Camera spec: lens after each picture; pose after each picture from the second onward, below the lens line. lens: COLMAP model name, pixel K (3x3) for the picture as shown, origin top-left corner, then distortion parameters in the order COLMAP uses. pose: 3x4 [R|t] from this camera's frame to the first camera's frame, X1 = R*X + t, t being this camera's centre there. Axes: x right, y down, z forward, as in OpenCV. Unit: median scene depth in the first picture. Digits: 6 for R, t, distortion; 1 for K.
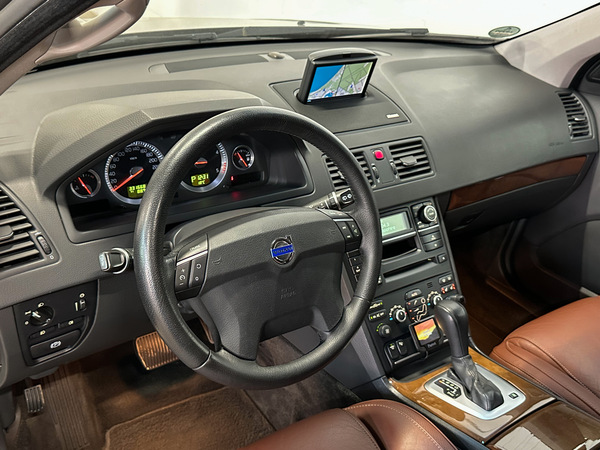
lens RADIAL K [[614.2, 0, 299.3], [0, 614.2, 222.7], [0, 0, 1]] dist [0.060412, 0.000000]
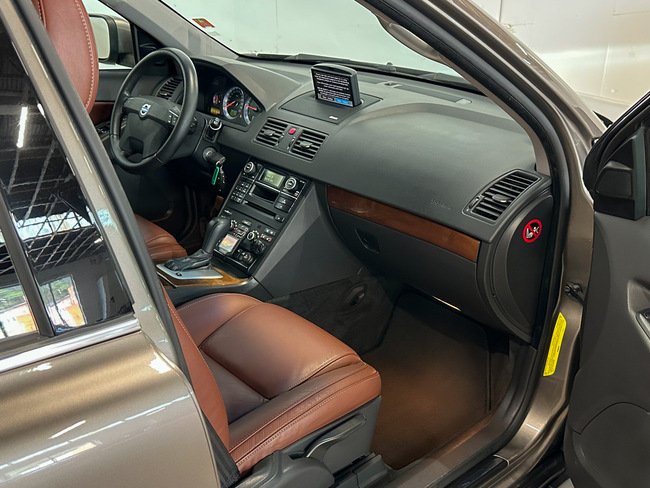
lens RADIAL K [[694.9, 0, 324.6], [0, 694.9, 244.4], [0, 0, 1]] dist [0.065797, 0.000000]
pose [[0.119963, 0.290474, -0.949333, 1.778663], [-0.494794, 0.846506, 0.196486, -0.248397], [0.860690, 0.446154, 0.245274, 0.812799]]
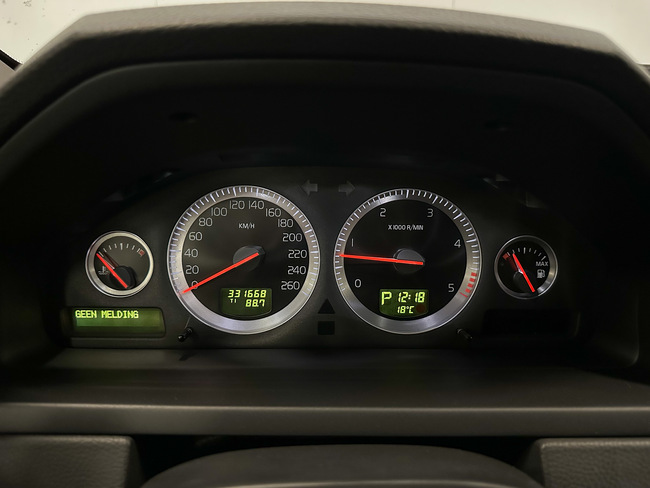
lens RADIAL K [[463.3, 0, 322.8], [0, 463.3, 242.4], [0, 0, 1]] dist [0.040487, -0.047572]
pose [[0.842793, 0.140695, -0.519523, -0.048626], [-0.209178, 0.974974, -0.075300, -0.071542], [0.495927, 0.172135, 0.851132, 0.675090]]
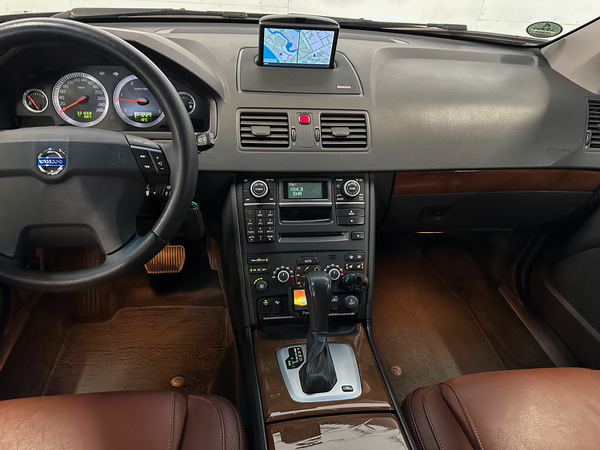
lens RADIAL K [[427.6, 0, 300.2], [0, 427.6, 225.8], [0, 0, 1]] dist [0.040487, -0.047572]
pose [[0.890891, 0.213878, -0.400710, 0.457901], [-0.199587, 0.976800, 0.077627, 0.008121], [0.408017, 0.010819, 0.912910, 0.363849]]
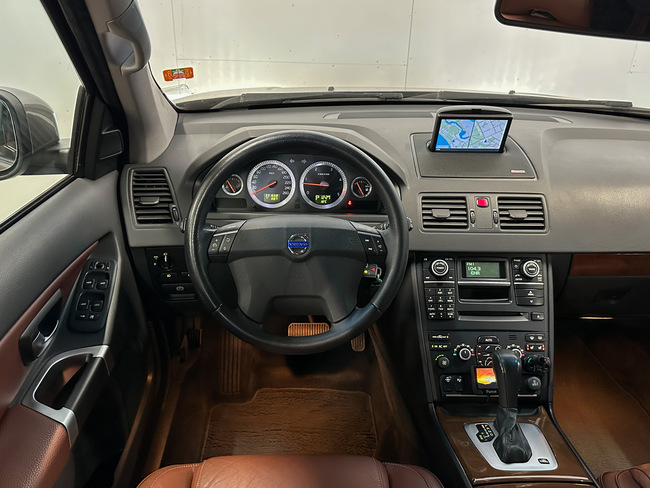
lens RADIAL K [[547.1, 0, 321.4], [0, 547.1, 239.6], [0, 0, 1]] dist [0.056819, -0.109183]
pose [[0.836619, 0.171725, -0.520172, 0.414175], [-0.216214, 0.976012, -0.025536, 0.038264], [0.503309, 0.133832, 0.853679, 0.055516]]
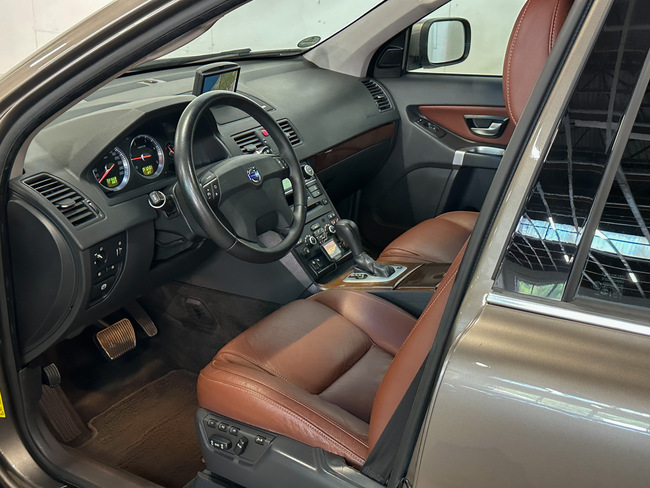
lens RADIAL K [[811.2, 0, 324.5], [0, 811.2, 246.1], [0, 0, 1]] dist [0.119471, 0.000000]
pose [[0.906279, -0.228779, 0.355414, -0.457414], [0.266050, 0.962147, -0.059076, 0.277292], [-0.328445, 0.148098, 0.932840, -0.694657]]
